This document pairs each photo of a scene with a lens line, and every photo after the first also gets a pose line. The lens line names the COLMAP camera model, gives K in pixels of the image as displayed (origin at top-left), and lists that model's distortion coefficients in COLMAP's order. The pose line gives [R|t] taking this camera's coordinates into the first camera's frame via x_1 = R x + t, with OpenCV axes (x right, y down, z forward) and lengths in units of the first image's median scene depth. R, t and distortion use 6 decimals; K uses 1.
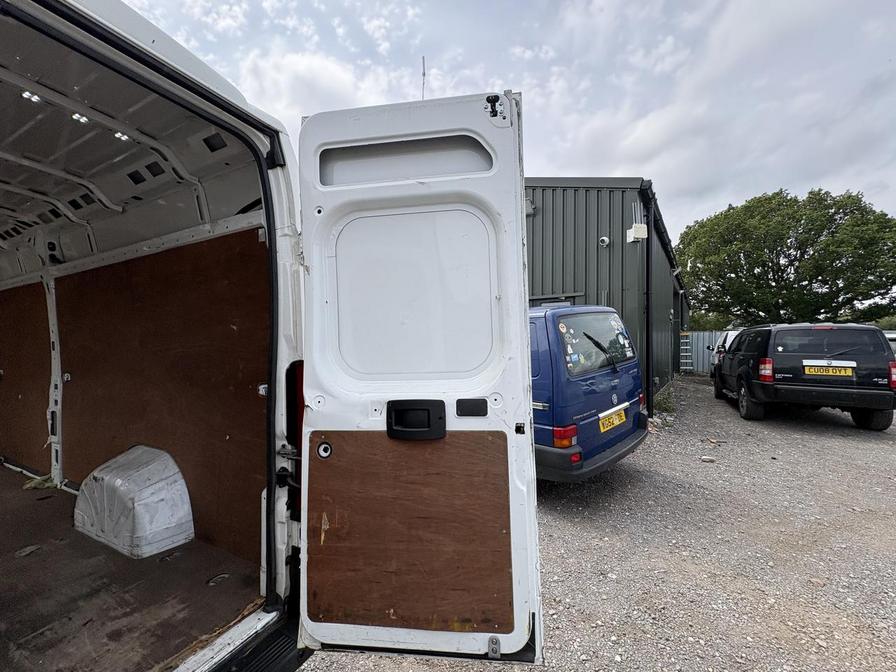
lens RADIAL K [[359.2, 0, 446.9], [0, 359.2, 334.9], [0, 0, 1]] dist [0.002897, 0.000459]
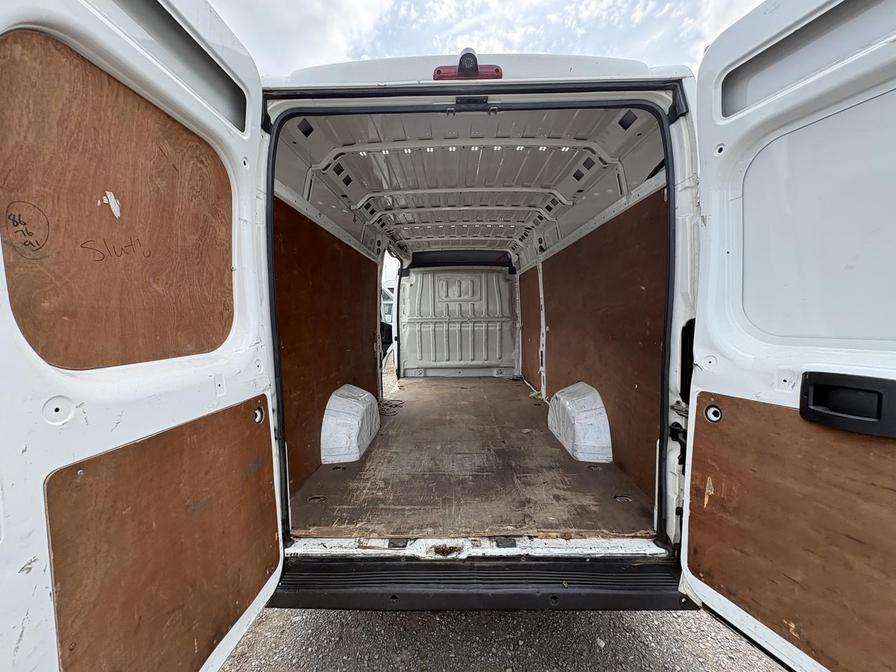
lens RADIAL K [[359.2, 0, 446.9], [0, 359.2, 334.9], [0, 0, 1]] dist [0.002897, 0.000459]
pose [[0.434047, 0.061726, -0.898773, 0.166727], [0.028138, 0.996234, 0.082008, 0.017386], [0.900451, -0.060885, 0.430676, -0.015702]]
